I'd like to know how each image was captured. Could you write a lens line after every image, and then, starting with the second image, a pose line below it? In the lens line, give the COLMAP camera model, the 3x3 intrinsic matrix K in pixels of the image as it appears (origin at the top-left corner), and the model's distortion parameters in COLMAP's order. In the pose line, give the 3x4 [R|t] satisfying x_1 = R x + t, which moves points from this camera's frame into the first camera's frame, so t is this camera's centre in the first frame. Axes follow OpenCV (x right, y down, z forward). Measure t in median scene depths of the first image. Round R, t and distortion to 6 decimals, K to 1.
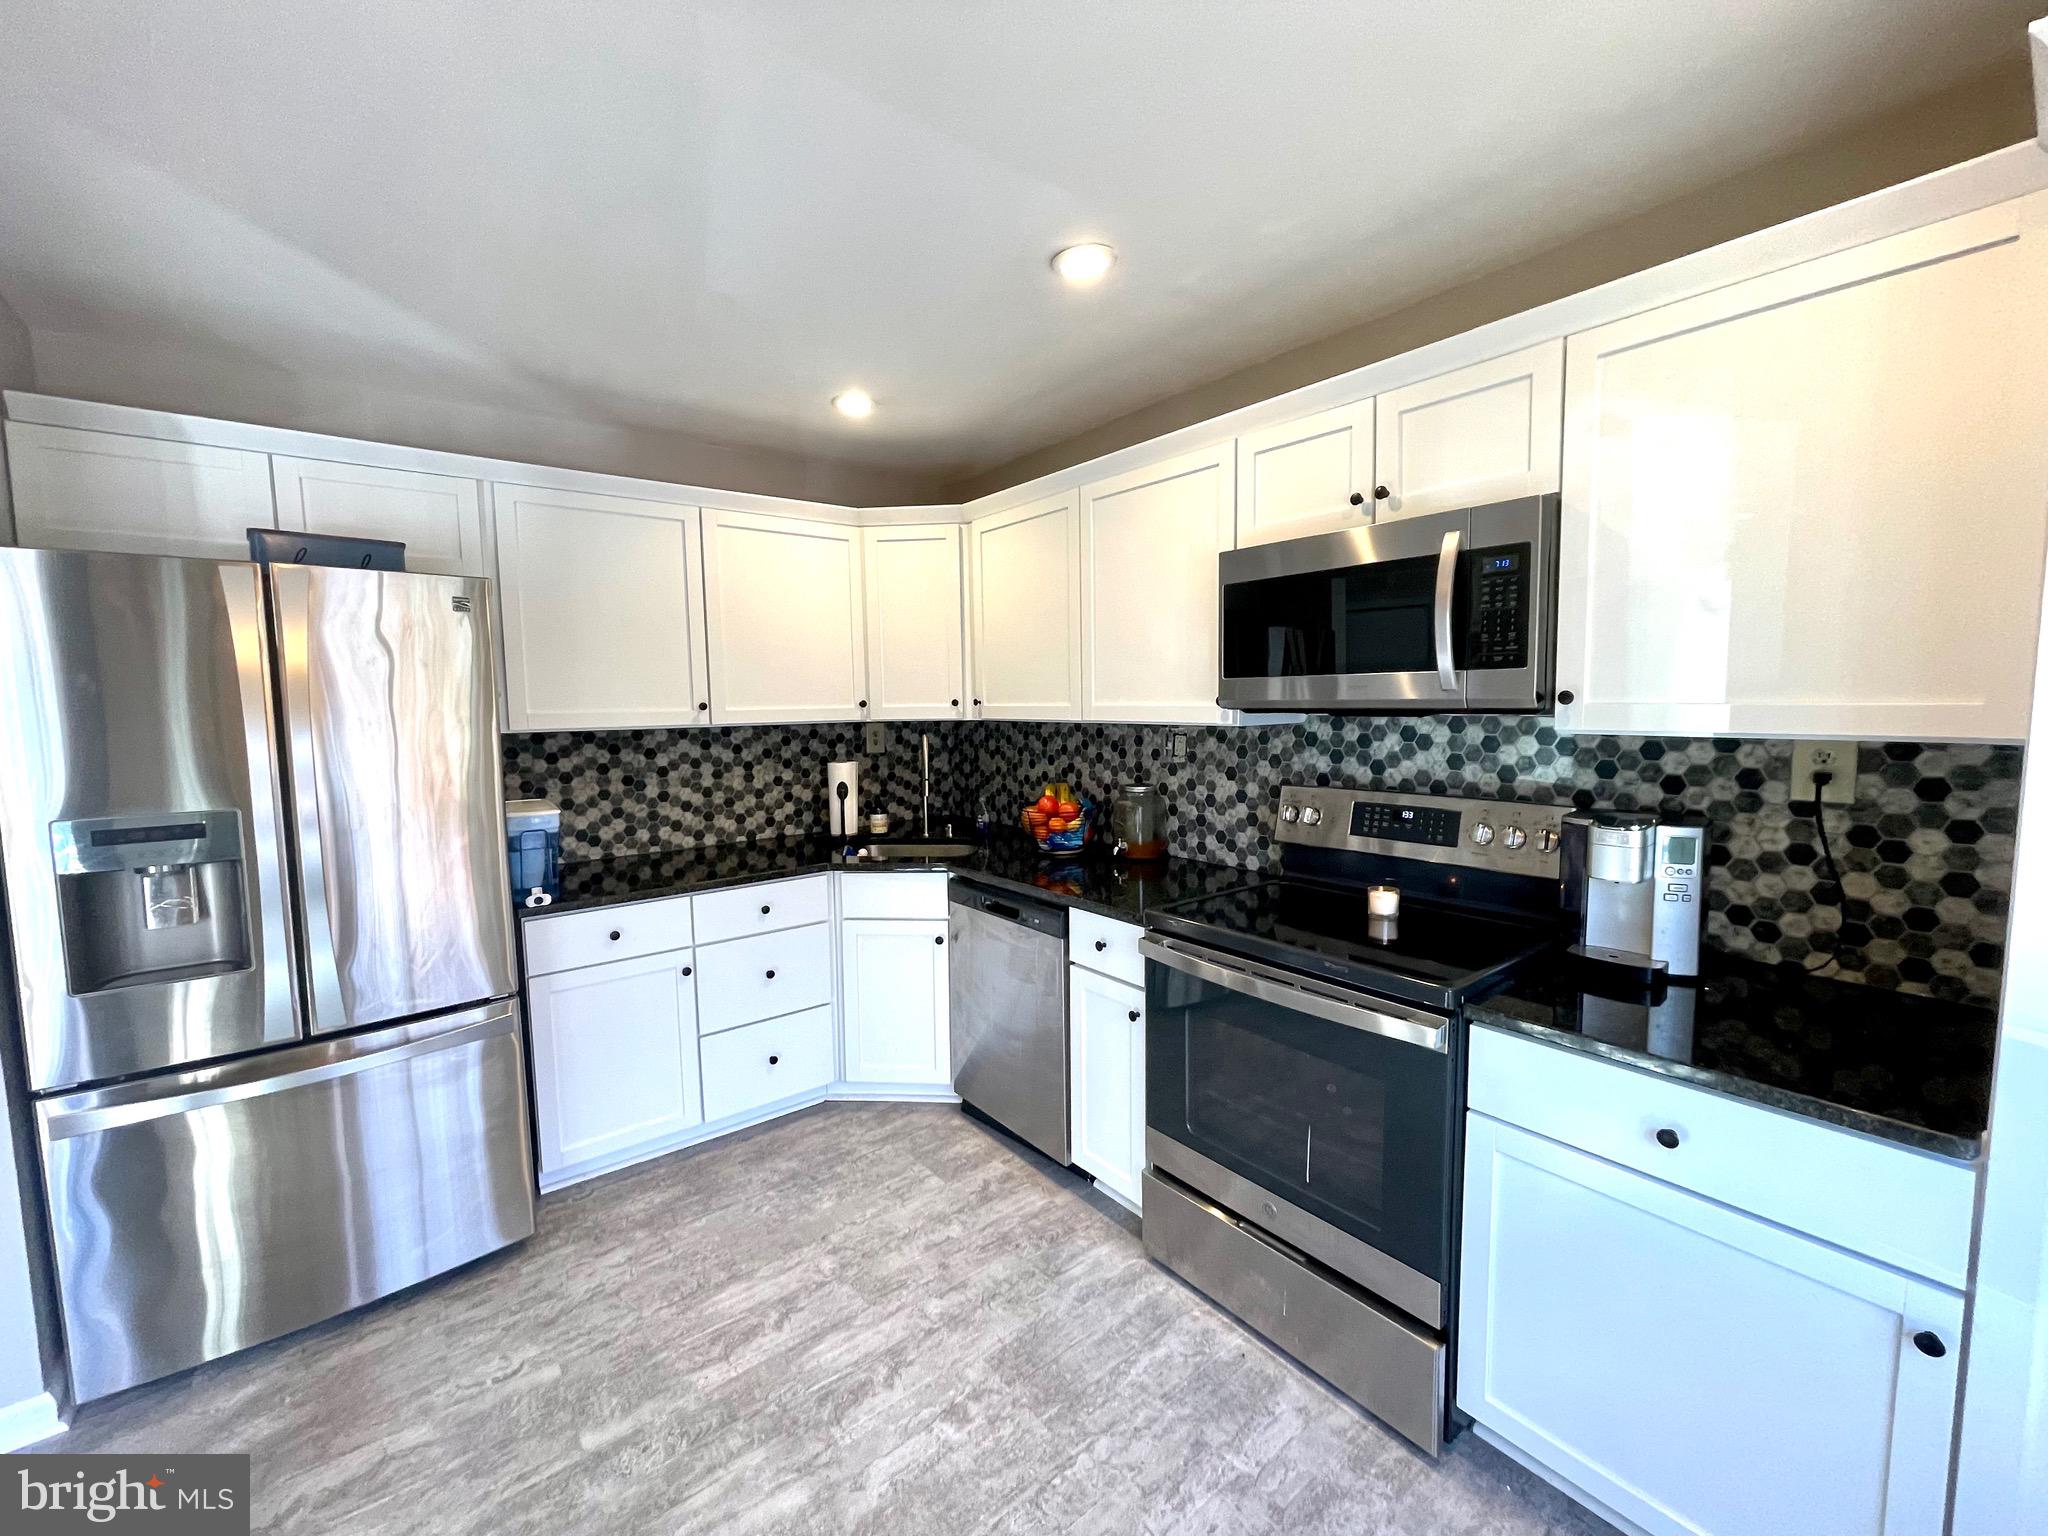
lens RADIAL K [[824.1, 0, 1023.5], [0, 824.1, 768.0], [0, 0, 1]] dist [-0.001075, 0.000327]
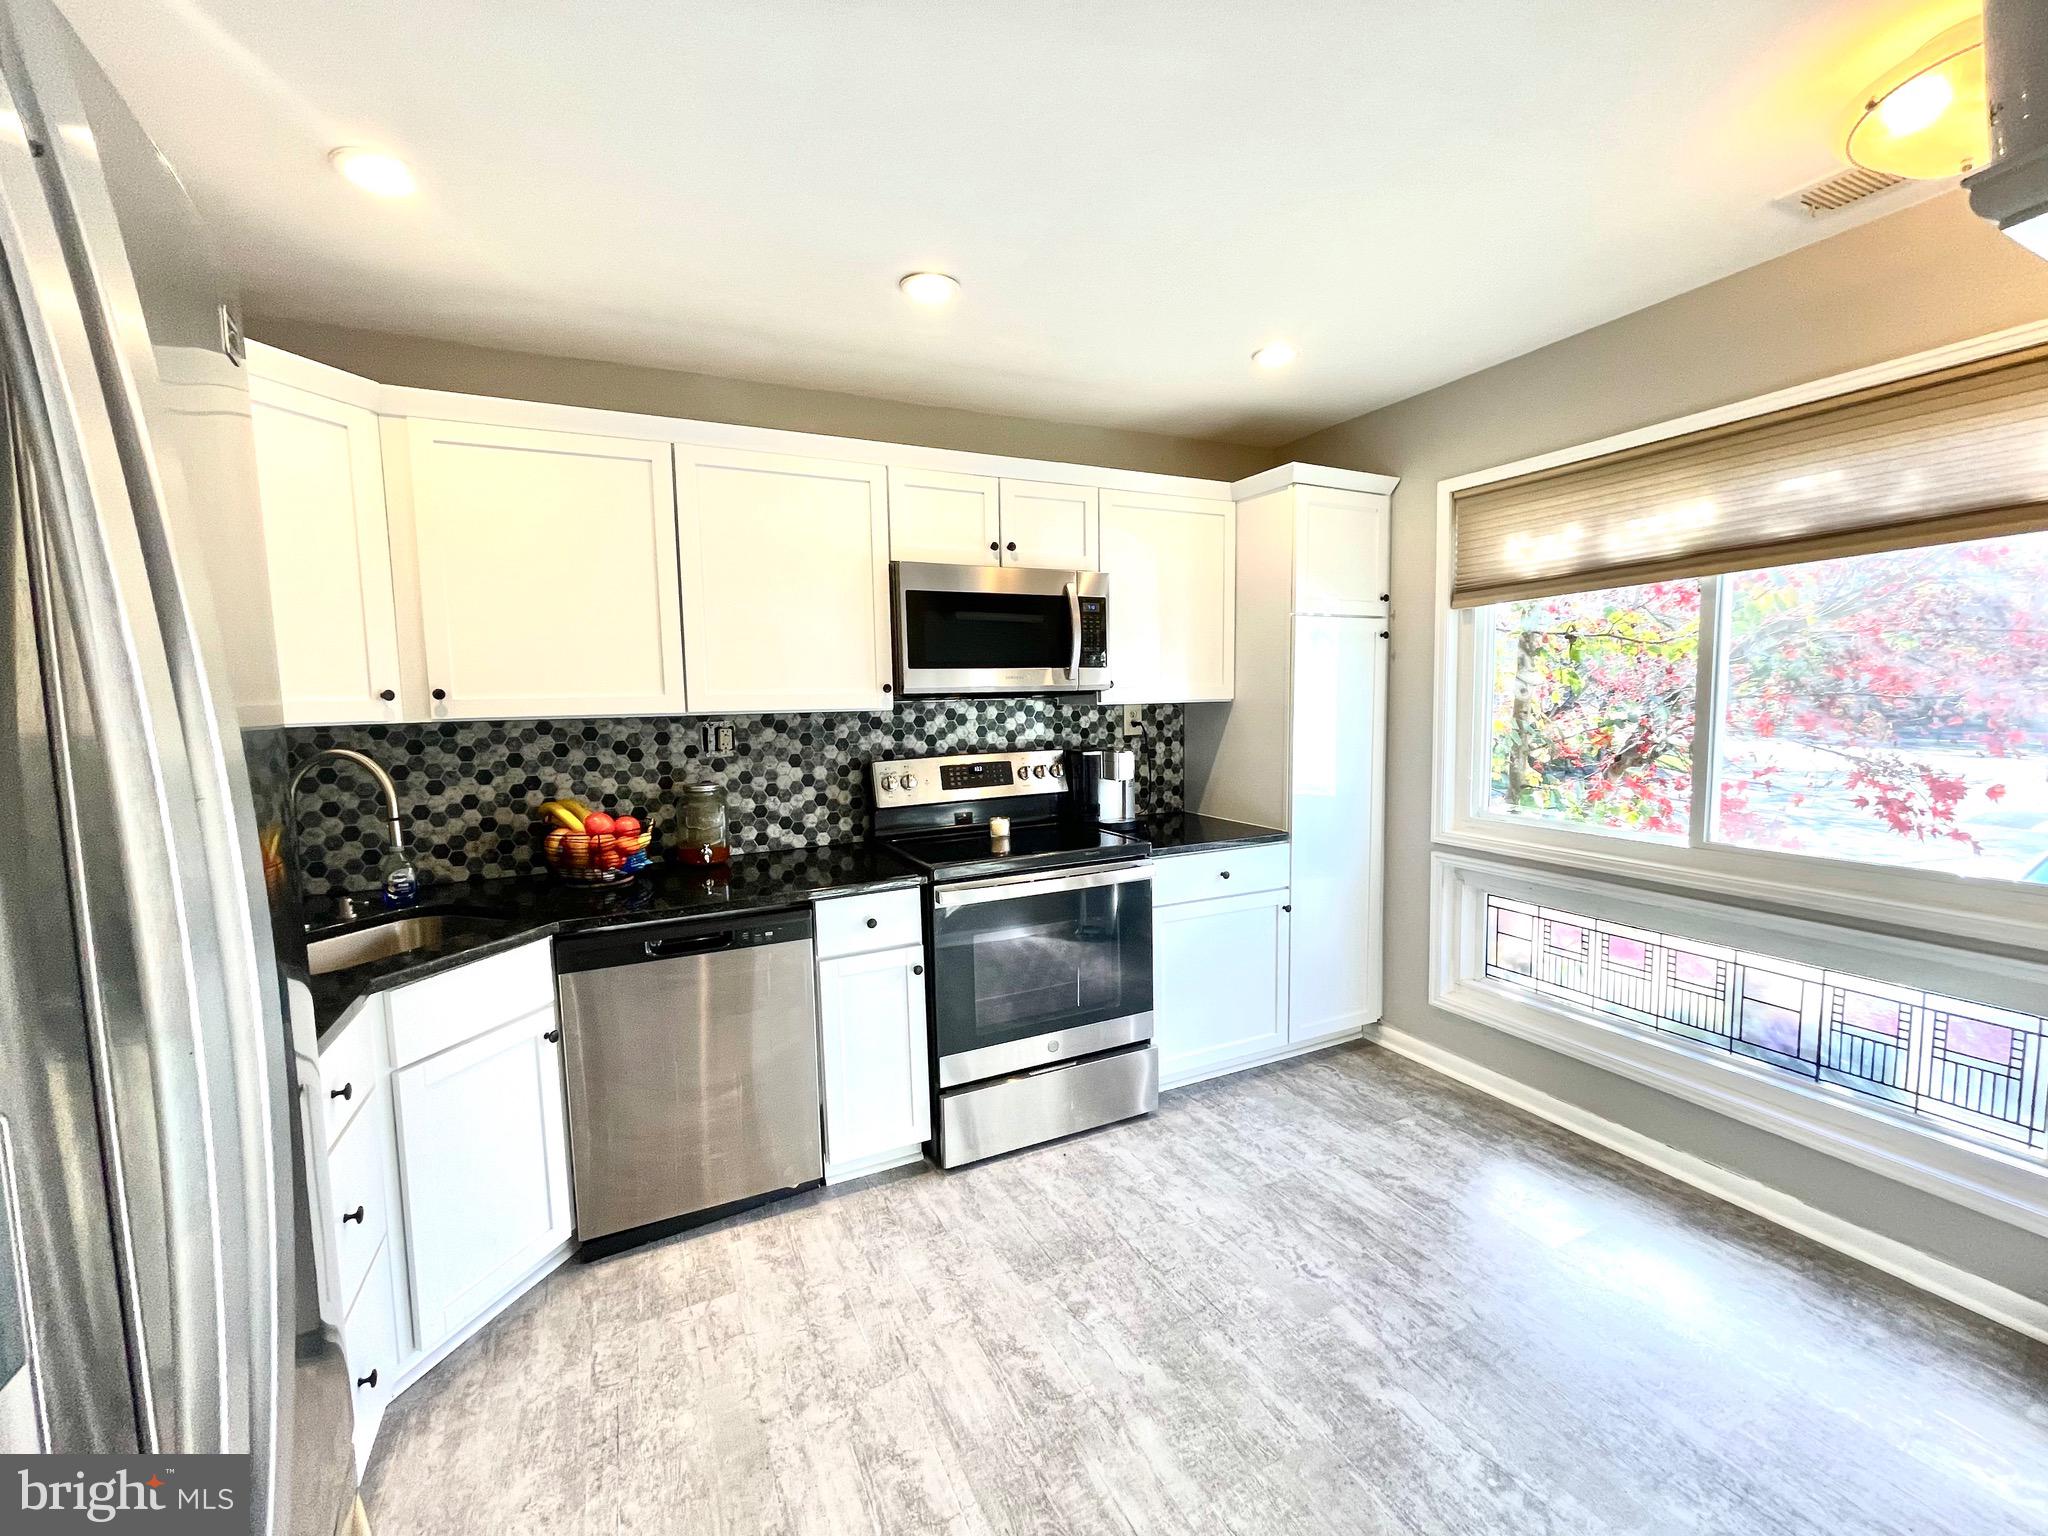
lens RADIAL K [[824.1, 0, 1019.0], [0, 824.1, 768.3], [0, 0, 1]] dist [-0.001075, 0.000327]
pose [[0.219772, -0.076817, 0.972522, -0.734664], [0.100660, 0.993360, 0.055716, -0.013956], [-0.970344, 0.085649, 0.226045, 0.491038]]
